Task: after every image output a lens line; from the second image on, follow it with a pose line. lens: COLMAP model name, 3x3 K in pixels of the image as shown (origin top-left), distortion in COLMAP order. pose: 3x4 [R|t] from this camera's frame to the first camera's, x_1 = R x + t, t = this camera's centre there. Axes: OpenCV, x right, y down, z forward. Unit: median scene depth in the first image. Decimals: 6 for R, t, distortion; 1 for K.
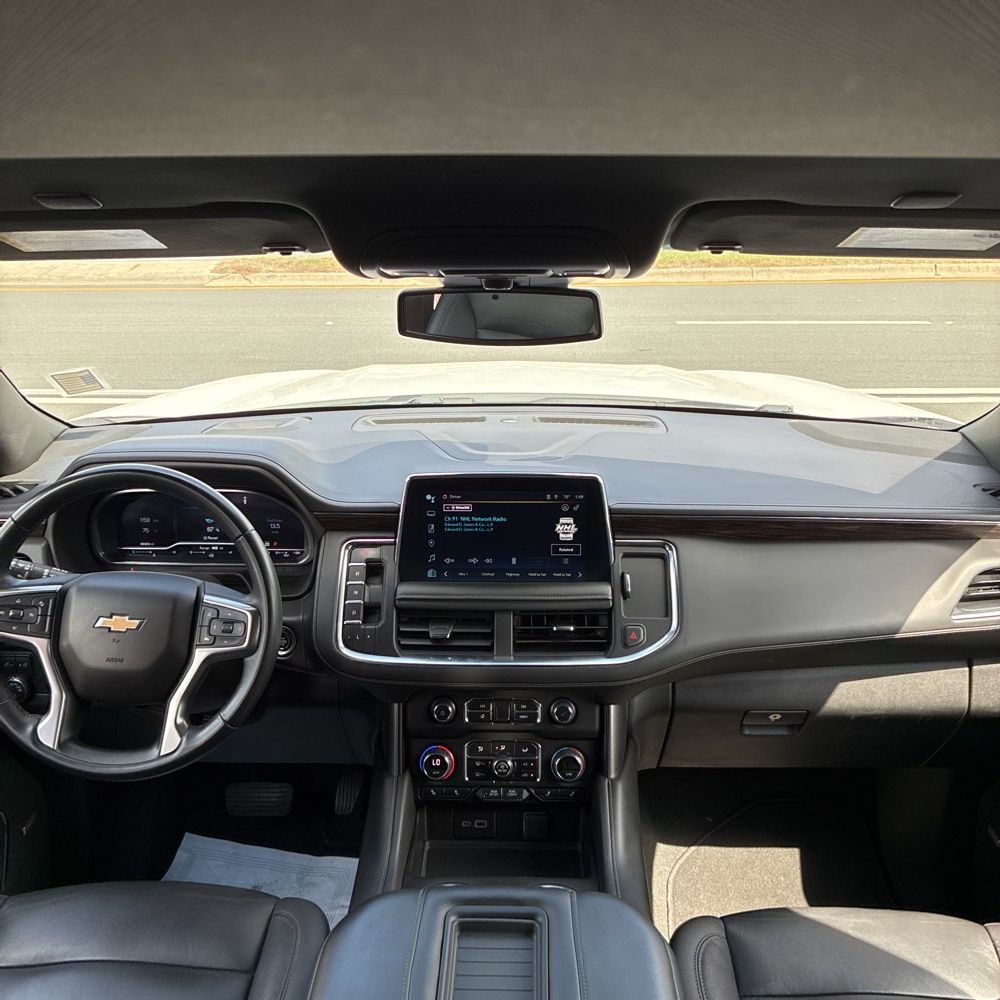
lens RADIAL K [[763.4, 0, 500.0], [0, 763.4, 500.0], [0, 0, 1]] dist [0.030268, -0.000857]
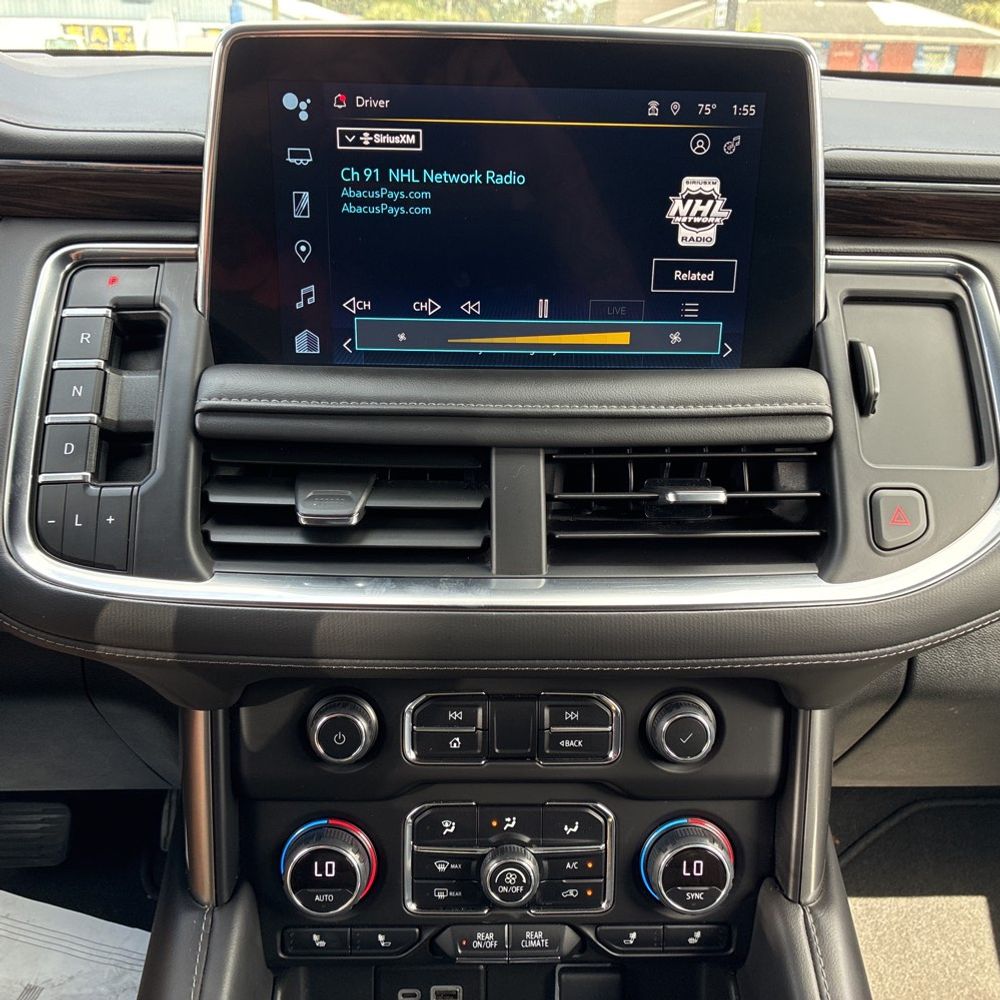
lens RADIAL K [[996.2, 0, 500.0], [0, 996.2, 500.0], [0, 0, 1]] dist [0.013637, 0.011150]
pose [[0.998475, 0.001524, 0.055190, -0.027373], [-0.009582, 0.989232, 0.146039, 0.103280], [-0.054373, -0.146345, 0.987738, 0.554282]]
